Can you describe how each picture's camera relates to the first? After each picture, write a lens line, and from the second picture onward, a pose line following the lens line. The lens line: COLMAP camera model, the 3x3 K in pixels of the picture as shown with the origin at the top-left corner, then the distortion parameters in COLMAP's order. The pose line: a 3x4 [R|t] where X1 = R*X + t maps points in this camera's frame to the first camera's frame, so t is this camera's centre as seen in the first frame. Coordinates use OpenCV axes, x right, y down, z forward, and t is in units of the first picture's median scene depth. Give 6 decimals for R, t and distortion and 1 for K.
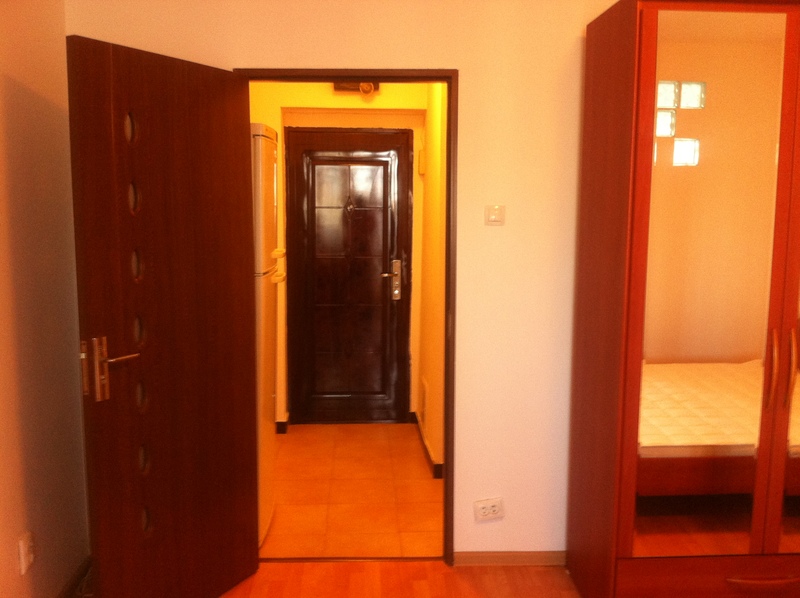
lens RADIAL K [[792.7, 0, 352.0], [0, 792.7, 297.9], [0, 0, 1]] dist [-0.010077, -0.007249]
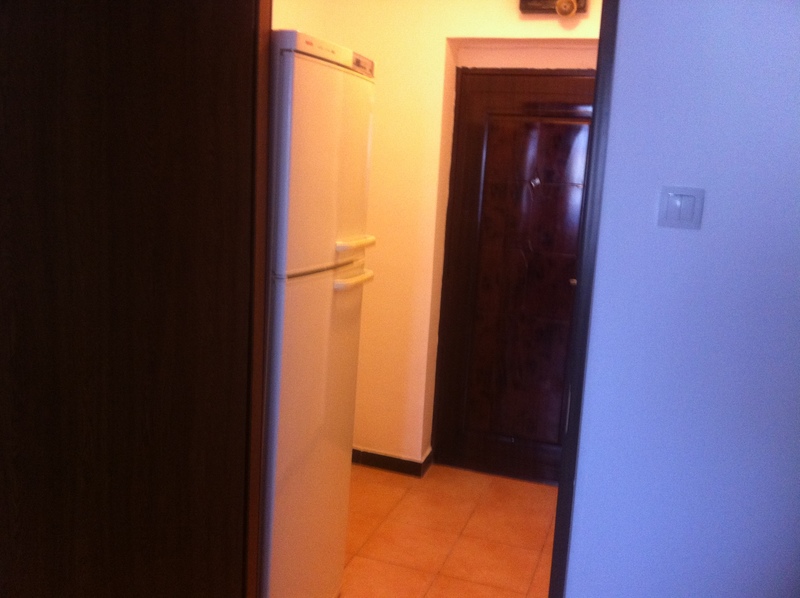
lens RADIAL K [[792.7, 0, 352.0], [0, 792.7, 297.9], [0, 0, 1]] dist [-0.010077, -0.007249]
pose [[0.933977, 0.100337, -0.342956, 0.098602], [-0.088477, 0.994818, 0.050099, -0.031782], [0.346205, -0.016447, 0.938015, 0.277152]]
